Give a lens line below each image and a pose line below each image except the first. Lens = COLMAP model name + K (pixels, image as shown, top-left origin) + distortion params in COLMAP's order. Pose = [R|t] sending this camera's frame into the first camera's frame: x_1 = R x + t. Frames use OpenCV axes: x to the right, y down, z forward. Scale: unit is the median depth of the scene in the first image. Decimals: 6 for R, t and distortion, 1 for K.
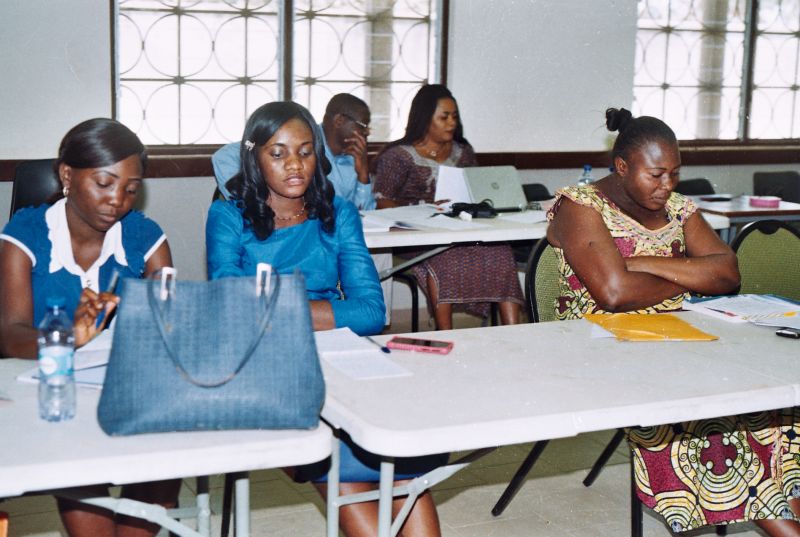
lens RADIAL K [[1317.6, 0, 400.0], [0, 1317.6, 268.5], [0, 0, 1]] dist [-0.023993, 0.140459]
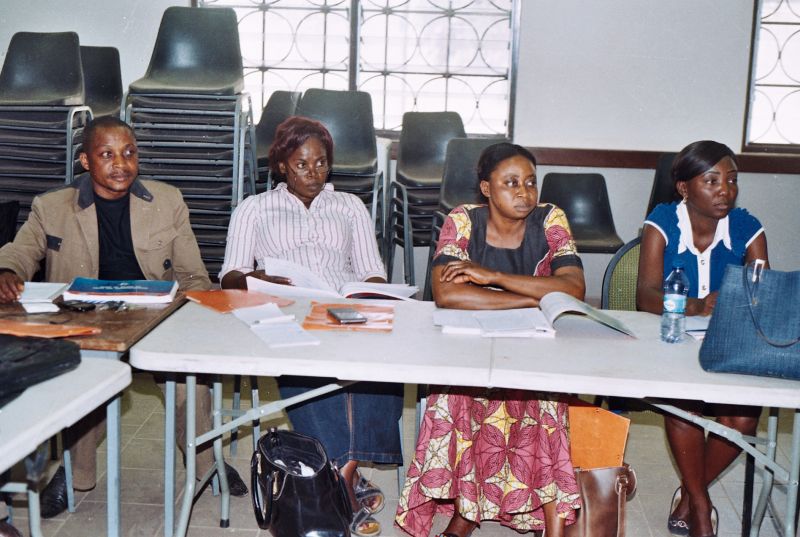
lens RADIAL K [[1159.4, 0, 400.0], [0, 1159.4, 268.5], [0, 0, 1]] dist [0.045803, 0.091989]
pose [[0.877740, 0.103281, -0.467873, 0.066946], [-0.076317, 0.994161, 0.076284, -0.051316], [0.473020, -0.031251, 0.880497, -0.268874]]
